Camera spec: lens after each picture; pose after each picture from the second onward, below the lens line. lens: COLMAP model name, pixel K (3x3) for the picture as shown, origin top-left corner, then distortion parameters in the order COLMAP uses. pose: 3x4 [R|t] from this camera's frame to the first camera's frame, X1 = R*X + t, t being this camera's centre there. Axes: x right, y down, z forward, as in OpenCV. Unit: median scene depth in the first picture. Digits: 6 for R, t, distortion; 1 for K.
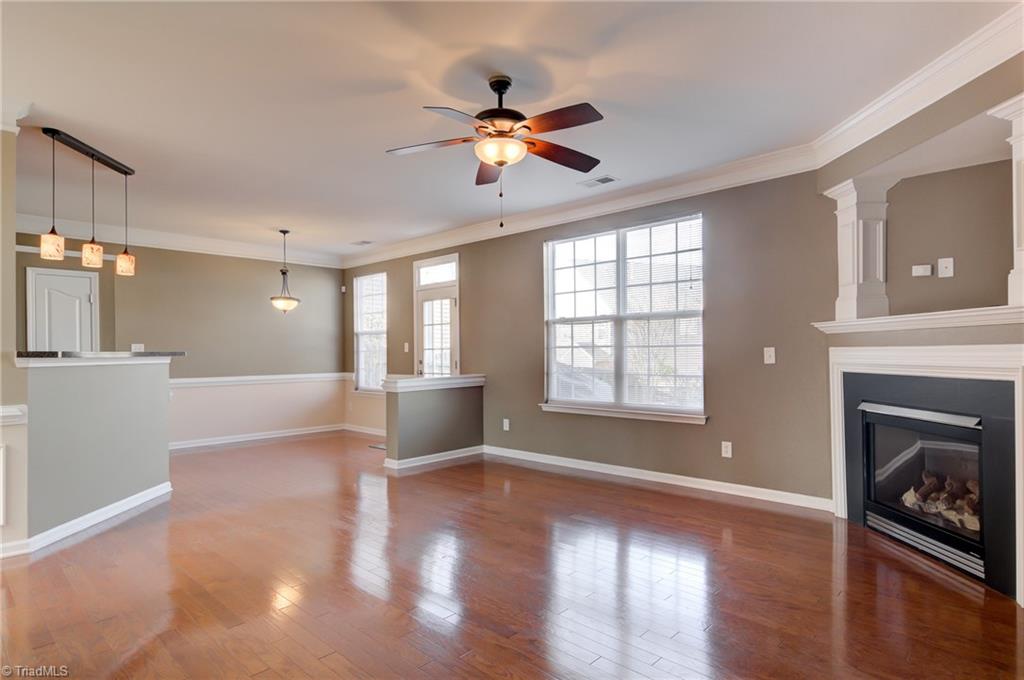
lens RADIAL K [[569.0, 0, 508.5], [0, 569.0, 349.2], [0, 0, 1]] dist [-0.002993, -0.001944]
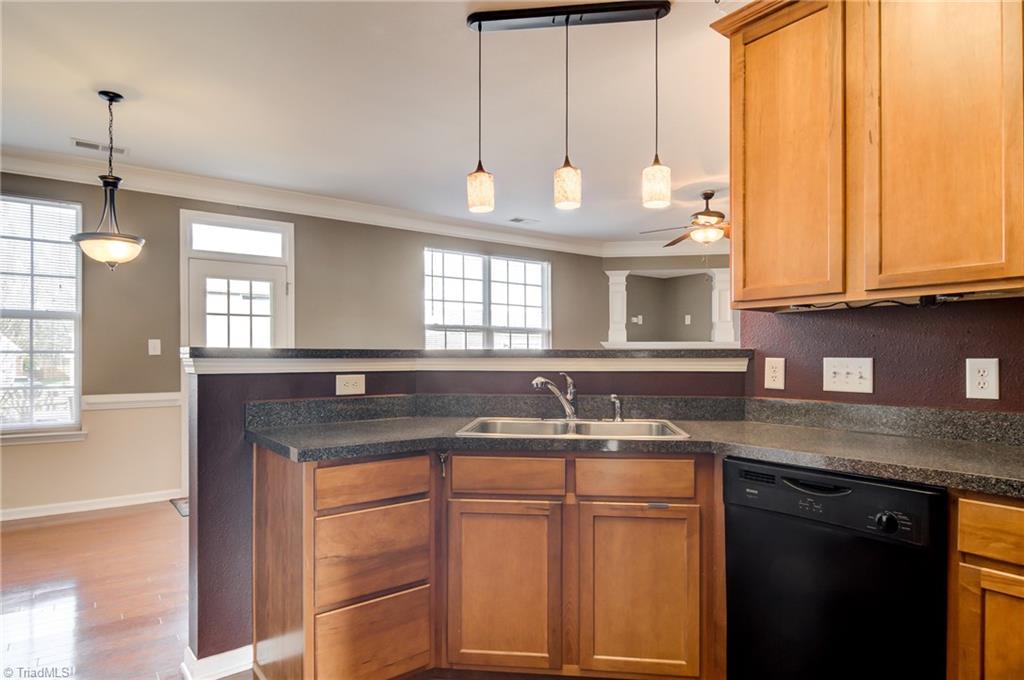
lens RADIAL K [[589.1, 0, 511.9], [0, 589.1, 367.0], [0, 0, 1]] dist [-0.001126, -0.001186]
pose [[0.158652, -0.008854, 0.987295, -1.131793], [-0.008414, 0.999911, 0.010319, 0.013169], [-0.987299, -0.009945, 0.158564, 0.823705]]
